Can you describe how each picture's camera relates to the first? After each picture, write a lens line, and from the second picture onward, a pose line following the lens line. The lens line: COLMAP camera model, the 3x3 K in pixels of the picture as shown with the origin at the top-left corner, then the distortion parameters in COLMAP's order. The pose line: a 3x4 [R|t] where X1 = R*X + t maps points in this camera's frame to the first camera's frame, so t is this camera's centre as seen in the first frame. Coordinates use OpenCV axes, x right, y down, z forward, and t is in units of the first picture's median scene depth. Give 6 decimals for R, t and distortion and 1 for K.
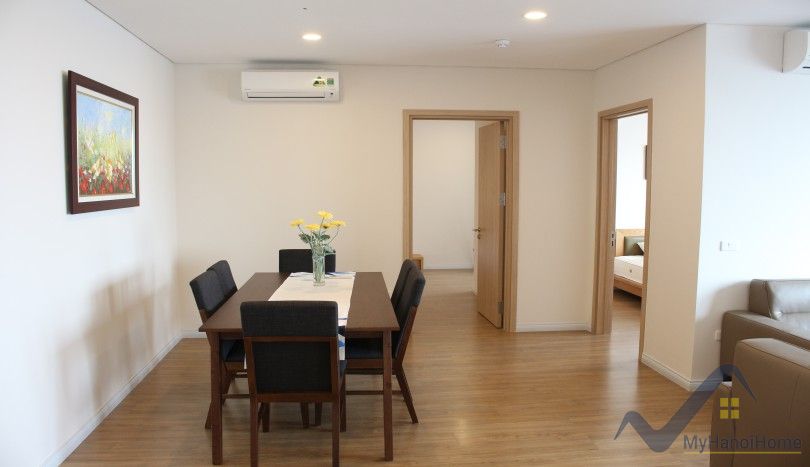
lens RADIAL K [[673.4, 0, 410.7], [0, 673.4, 235.5], [0, 0, 1]] dist [-0.112206, 0.051172]
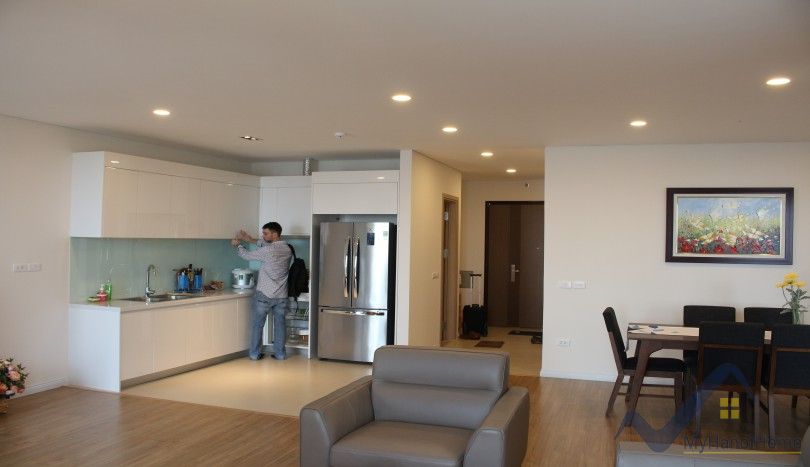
lens RADIAL K [[673.4, 0, 404.0], [0, 673.4, 232.7], [0, 0, 1]] dist [-0.112206, 0.051172]
pose [[-0.401452, -0.018527, -0.915693, 1.202041], [-0.089976, 0.995757, 0.019300, -0.066478], [0.911450, 0.090139, -0.401416, 0.826287]]
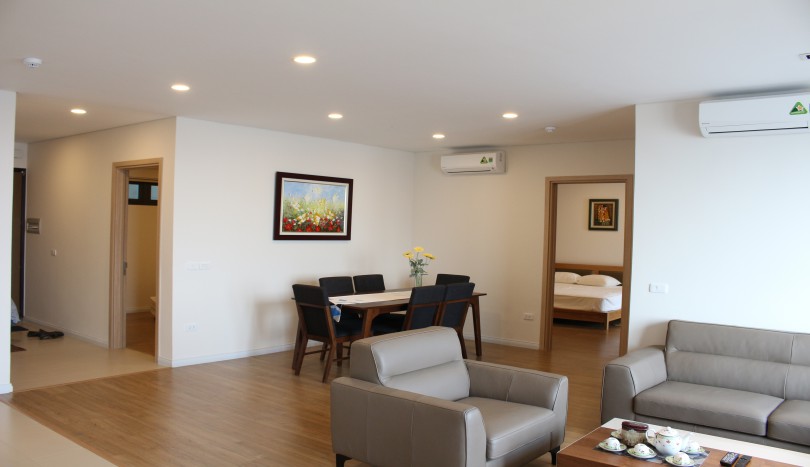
lens RADIAL K [[673.4, 0, 402.5], [0, 673.4, 232.9], [0, 0, 1]] dist [-0.112206, 0.051172]
pose [[0.698215, 0.023321, -0.715509, 0.987402], [-0.081317, 0.995584, -0.046902, 0.008823], [0.711255, 0.090931, 0.697028, -0.147207]]
